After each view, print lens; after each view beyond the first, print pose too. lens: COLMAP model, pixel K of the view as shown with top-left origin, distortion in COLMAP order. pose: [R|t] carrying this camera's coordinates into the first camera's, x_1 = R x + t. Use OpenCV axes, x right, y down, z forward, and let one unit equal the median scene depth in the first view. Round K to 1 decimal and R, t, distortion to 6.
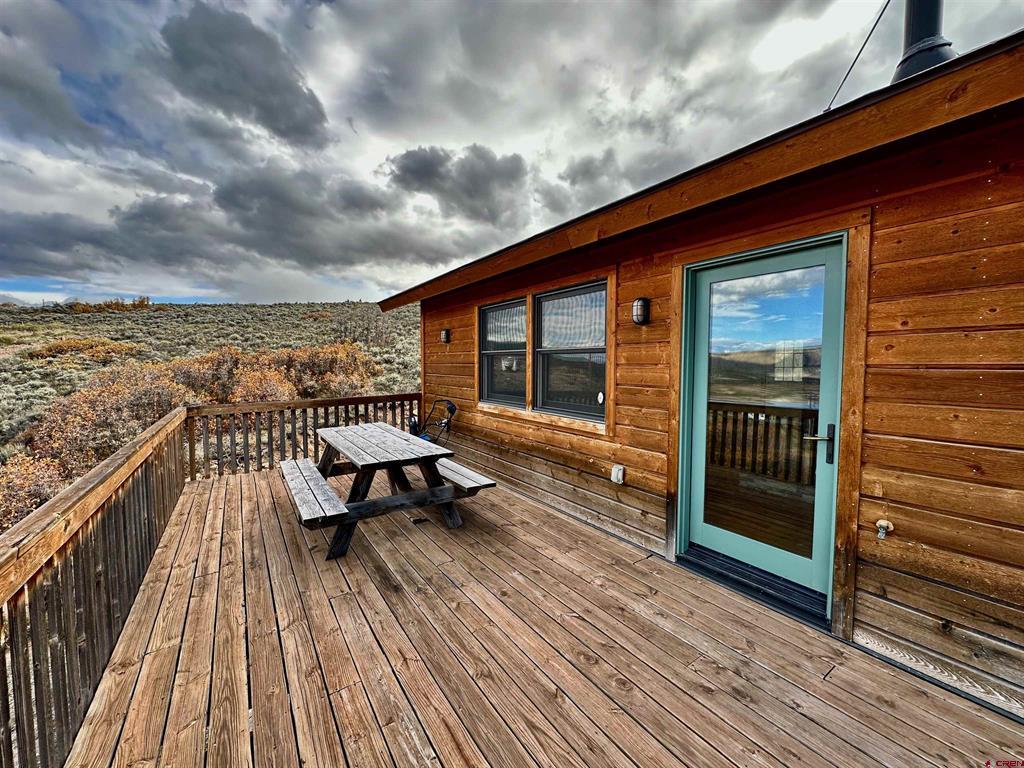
lens RADIAL K [[409.0, 0, 513.4], [0, 409.0, 385.3], [0, 0, 1]] dist [-0.004988, 0.001434]
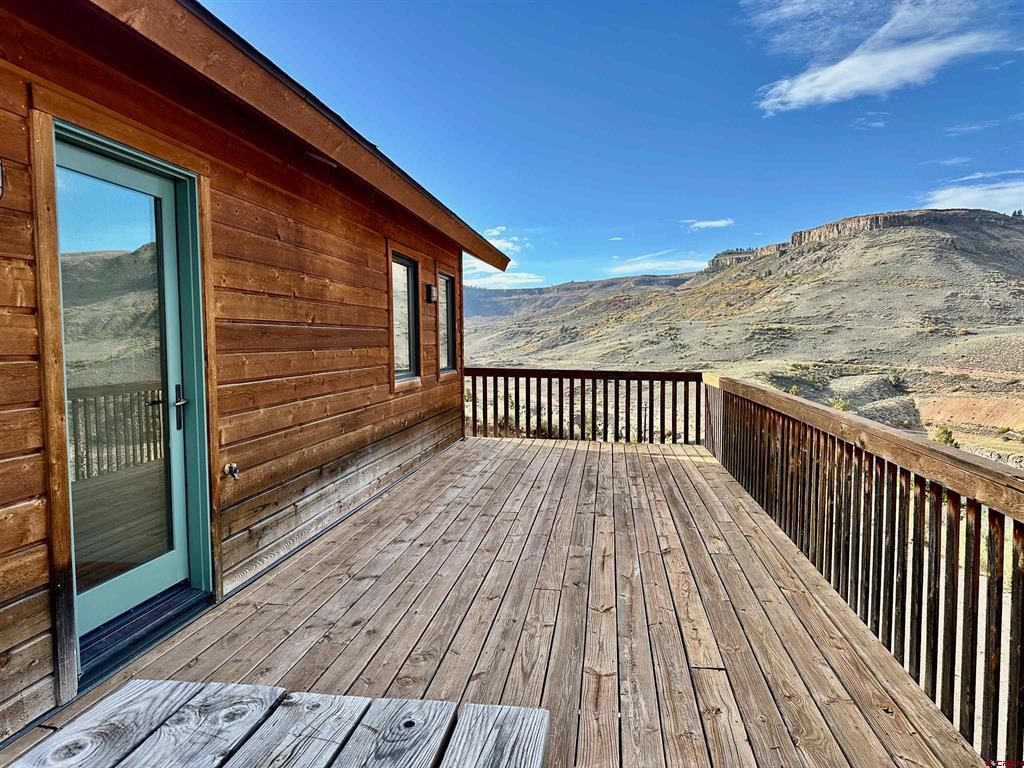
lens RADIAL K [[711.2, 0, 505.4], [0, 711.2, 386.5], [0, 0, 1]] dist [0.005604, -0.013663]
pose [[-0.734586, -0.037679, 0.677469, -0.863403], [0.045169, 0.993527, 0.104235, -0.033135], [-0.677010, 0.107170, -0.728129, 1.806329]]
